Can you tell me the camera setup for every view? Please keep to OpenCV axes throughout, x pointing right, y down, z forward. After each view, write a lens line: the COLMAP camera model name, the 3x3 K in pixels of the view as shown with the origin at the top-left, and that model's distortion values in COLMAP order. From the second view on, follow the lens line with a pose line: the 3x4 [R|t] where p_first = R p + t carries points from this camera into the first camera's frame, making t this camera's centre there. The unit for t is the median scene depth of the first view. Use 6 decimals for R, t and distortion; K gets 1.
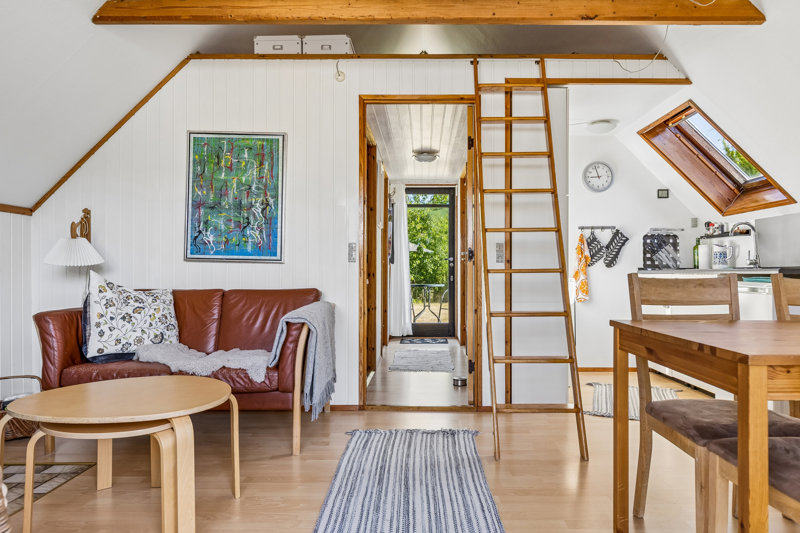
lens RADIAL K [[511.3, 0, 400.0], [0, 511.3, 266.5], [0, 0, 1]] dist [0.000248, -0.000605]
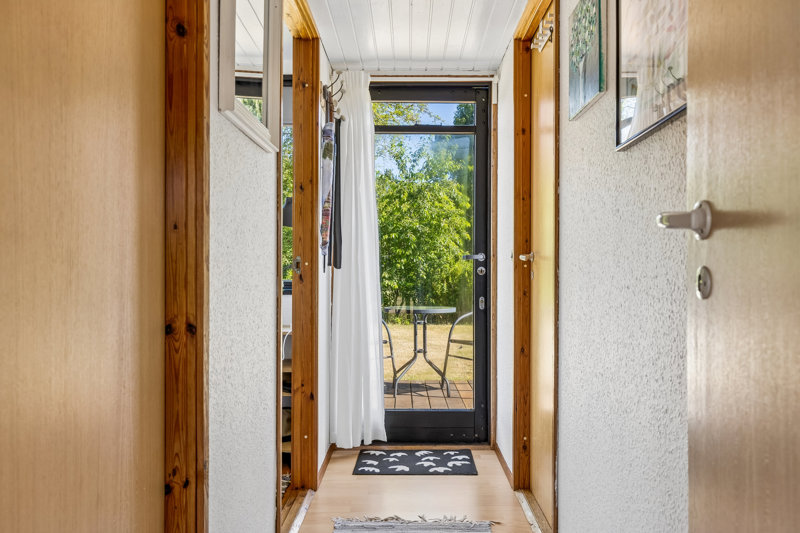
lens RADIAL K [[619.6, 0, 400.0], [0, 619.6, 266.5], [0, 0, 1]] dist [0.000390, 0.000045]
pose [[0.999680, 0.002517, 0.025171, 0.021668], [-0.002592, 0.999992, 0.002955, -0.008047], [-0.025163, -0.003019, 0.999679, 0.495267]]
